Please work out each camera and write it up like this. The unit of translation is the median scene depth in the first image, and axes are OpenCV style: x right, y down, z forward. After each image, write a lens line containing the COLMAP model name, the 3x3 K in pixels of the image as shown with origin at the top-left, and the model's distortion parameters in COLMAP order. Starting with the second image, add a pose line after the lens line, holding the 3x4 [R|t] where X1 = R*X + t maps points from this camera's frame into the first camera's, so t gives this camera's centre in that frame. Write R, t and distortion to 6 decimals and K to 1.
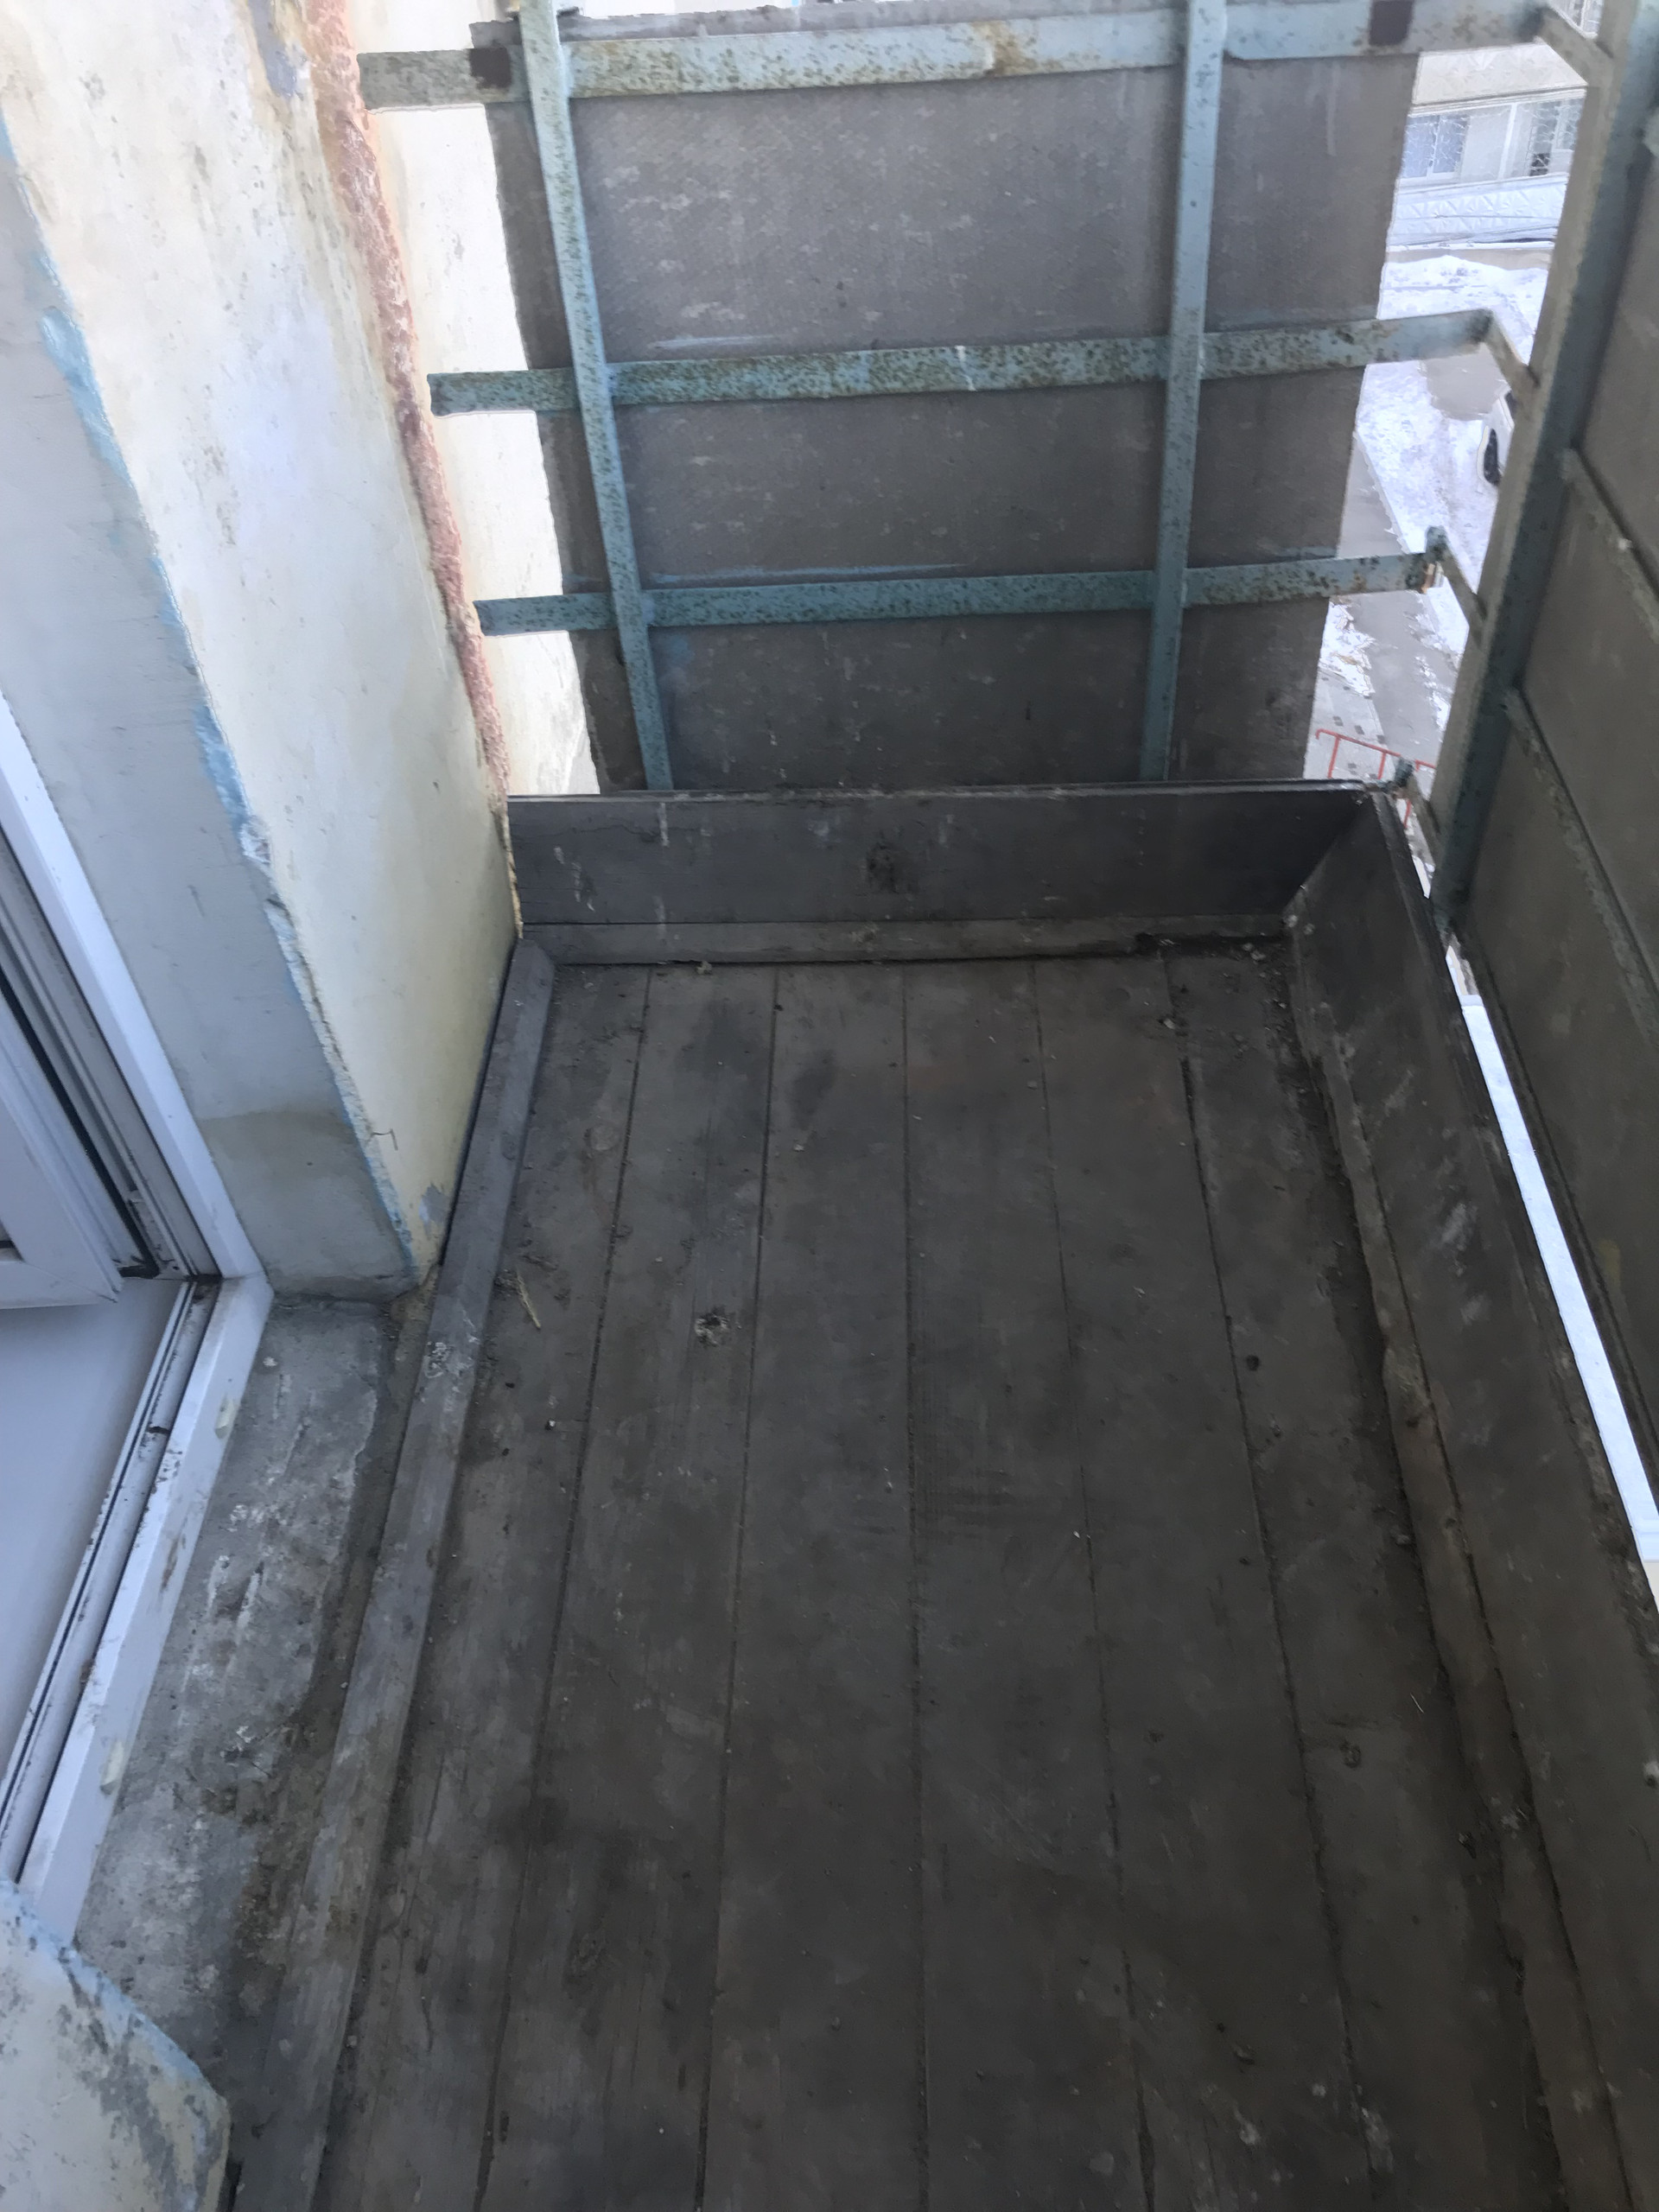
lens RADIAL K [[1800.4, 0, 812.9], [0, 1800.4, 1109.5], [0, 0, 1]] dist [0.055661, -0.092771]
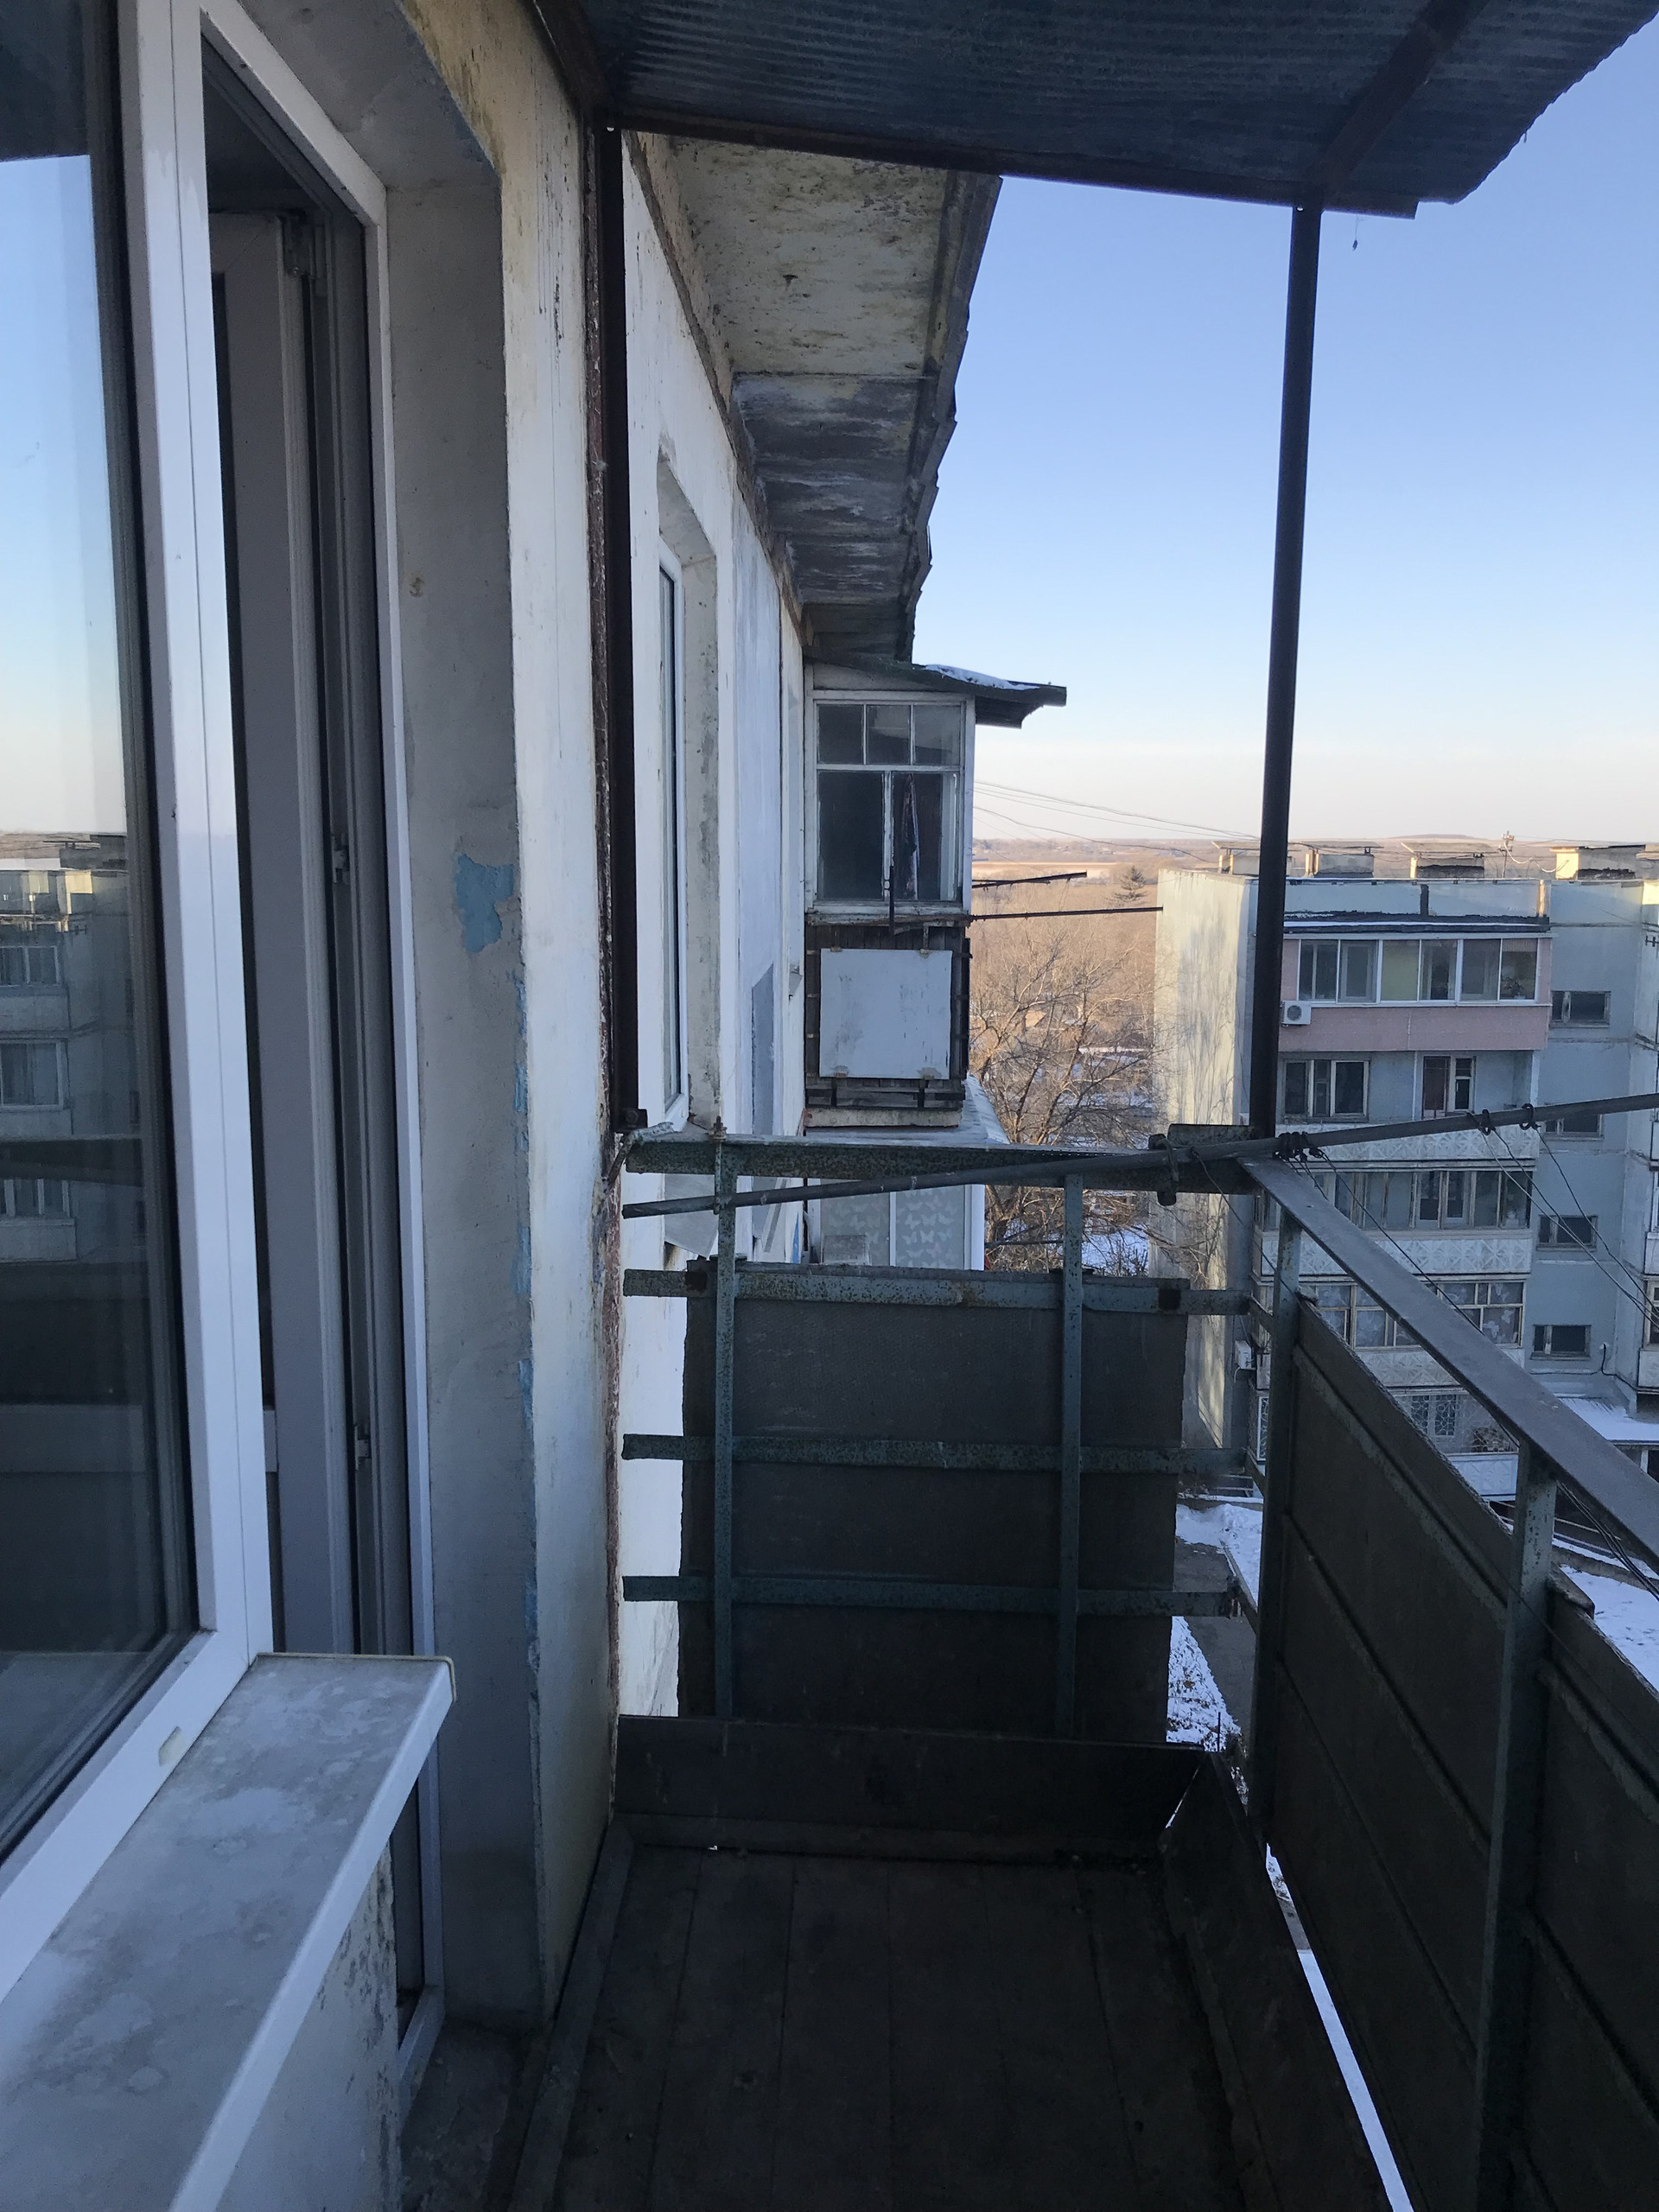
lens RADIAL K [[1800.4, 0, 812.9], [0, 1800.4, 1109.5], [0, 0, 1]] dist [0.055661, -0.092771]
pose [[0.996739, 0.080251, 0.008420, -0.076722], [-0.059679, 0.803386, -0.592461, 0.337396], [-0.054310, 0.590026, 0.805555, -0.542440]]
